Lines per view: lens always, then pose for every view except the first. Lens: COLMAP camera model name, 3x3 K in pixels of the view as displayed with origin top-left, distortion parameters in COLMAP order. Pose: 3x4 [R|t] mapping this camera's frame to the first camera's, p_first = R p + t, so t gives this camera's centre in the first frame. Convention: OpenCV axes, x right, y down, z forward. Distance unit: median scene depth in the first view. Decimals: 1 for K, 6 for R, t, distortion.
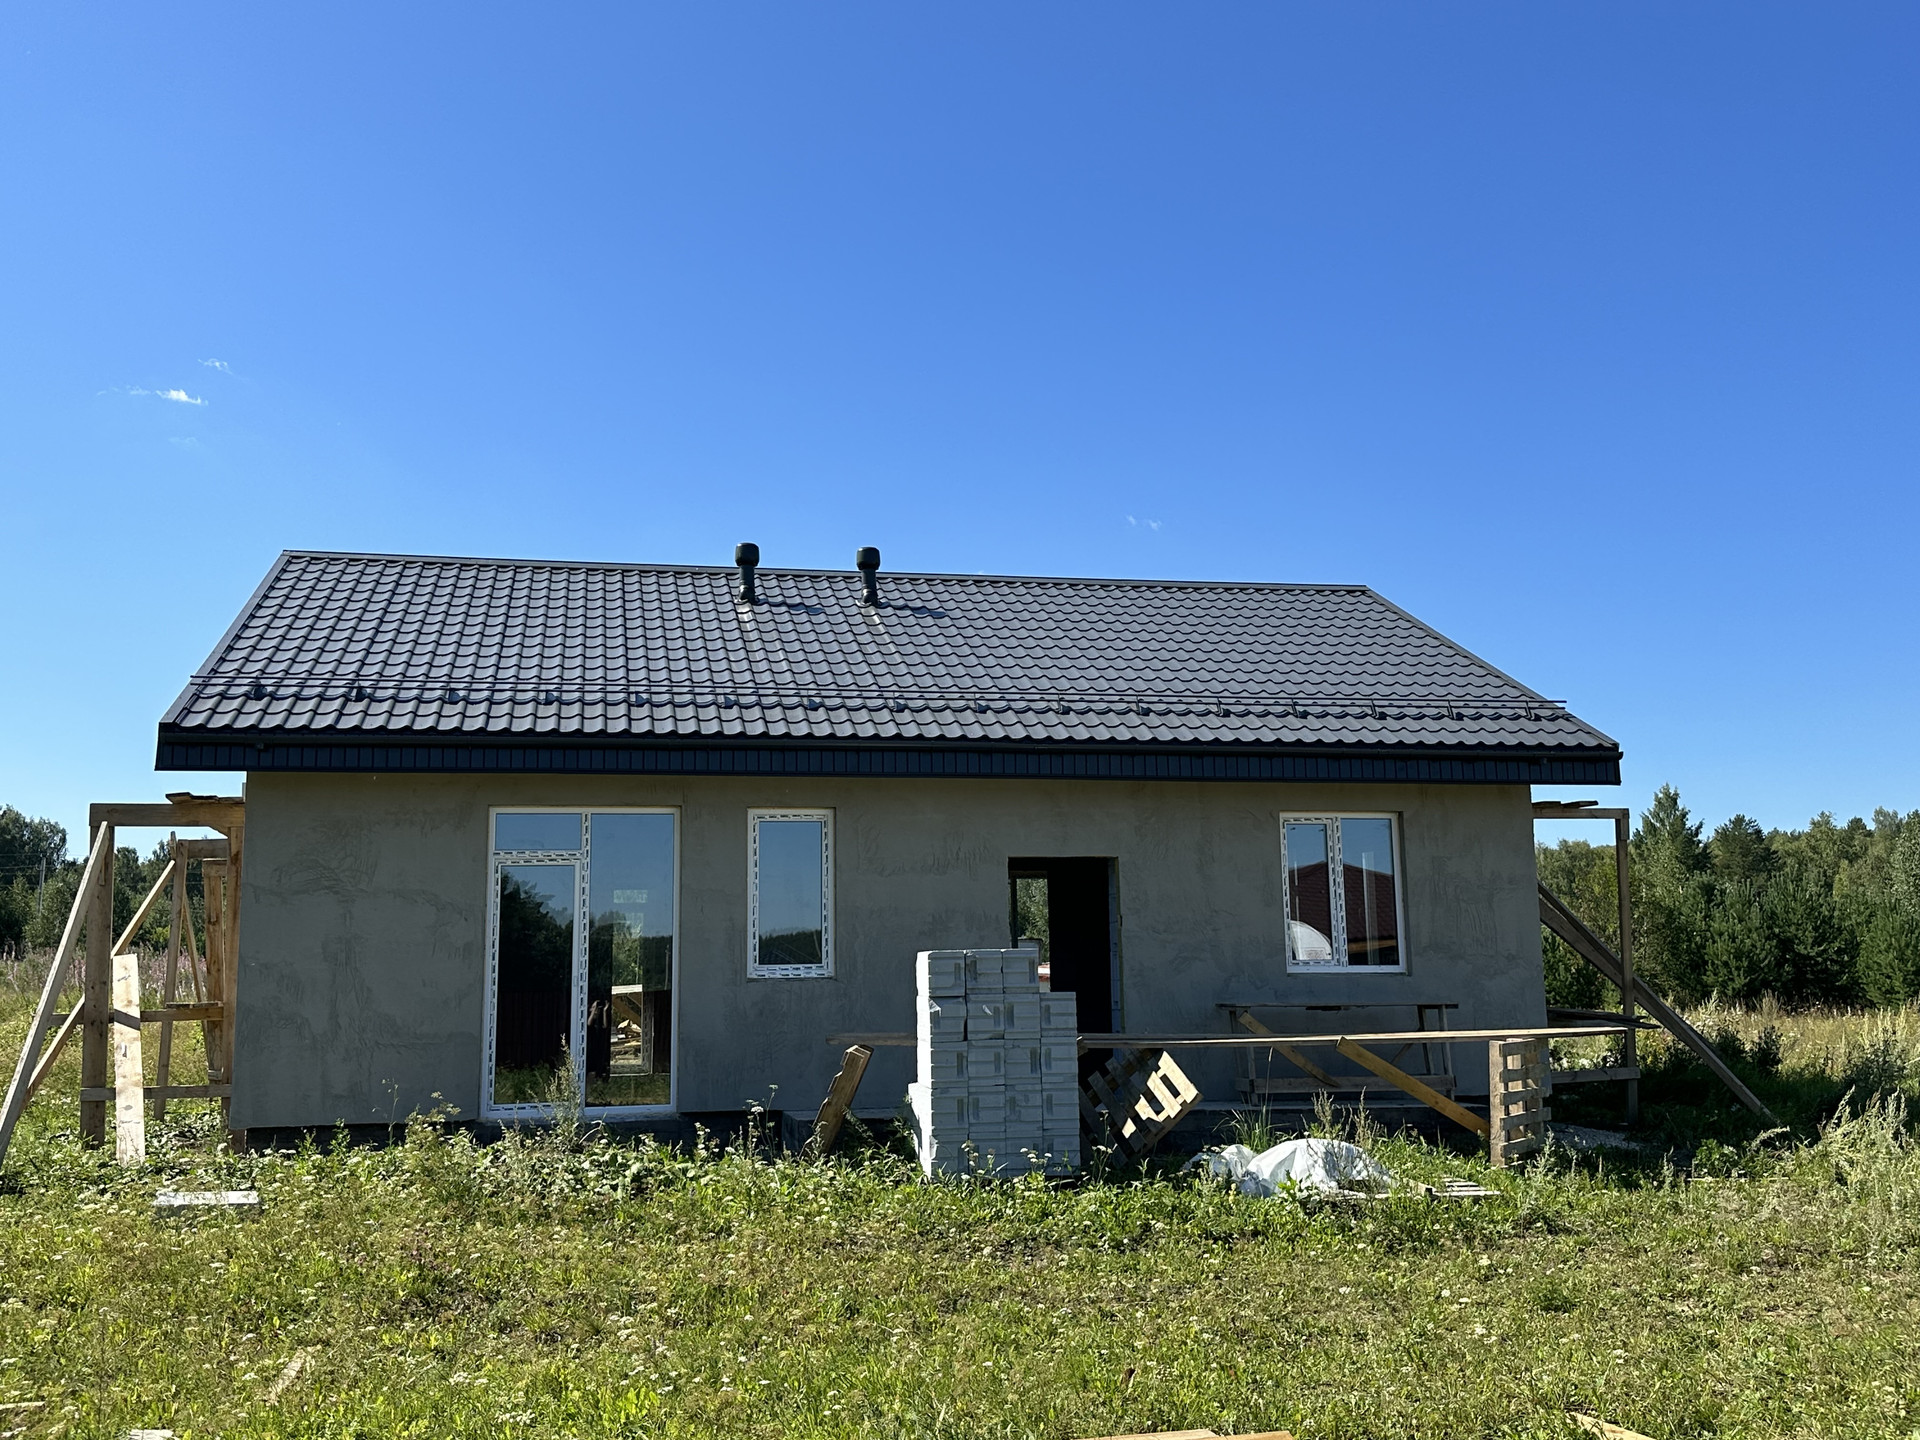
lens RADIAL K [[1810.5, 0, 930.3], [0, 1810.5, 721.9], [0, 0, 1]] dist [0.147052, -0.001041]
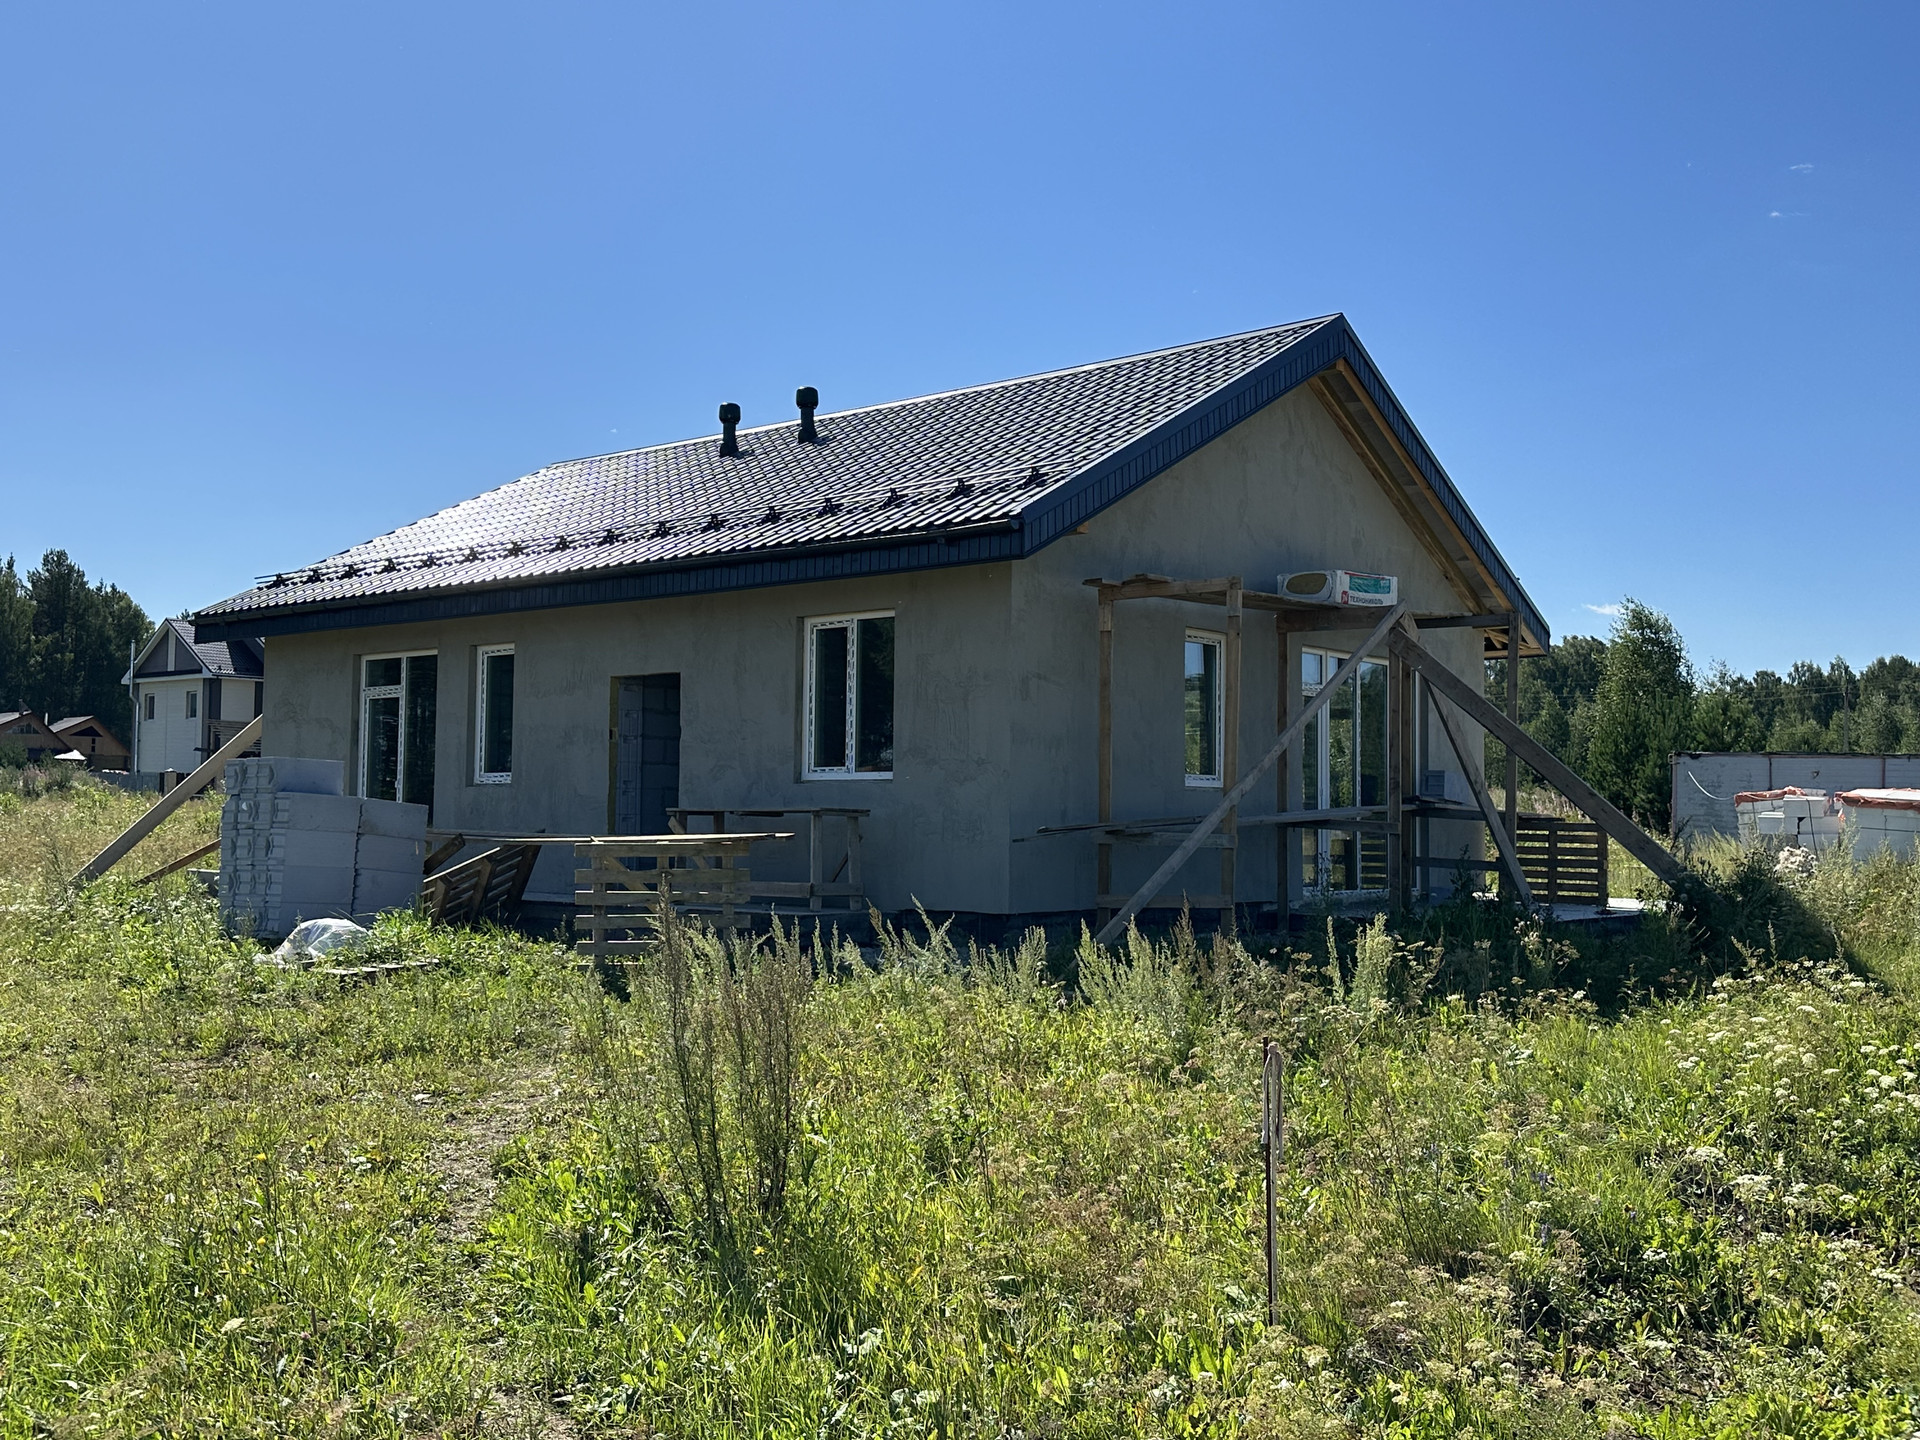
lens RADIAL K [[1810.5, 0, 930.3], [0, 1810.5, 721.9], [0, 0, 1]] dist [0.147052, -0.001041]
pose [[0.617600, -0.022531, -0.786169, 1.021617], [0.095881, 0.994291, 0.046826, 0.067905], [0.780626, -0.104299, 0.616235, 0.461266]]
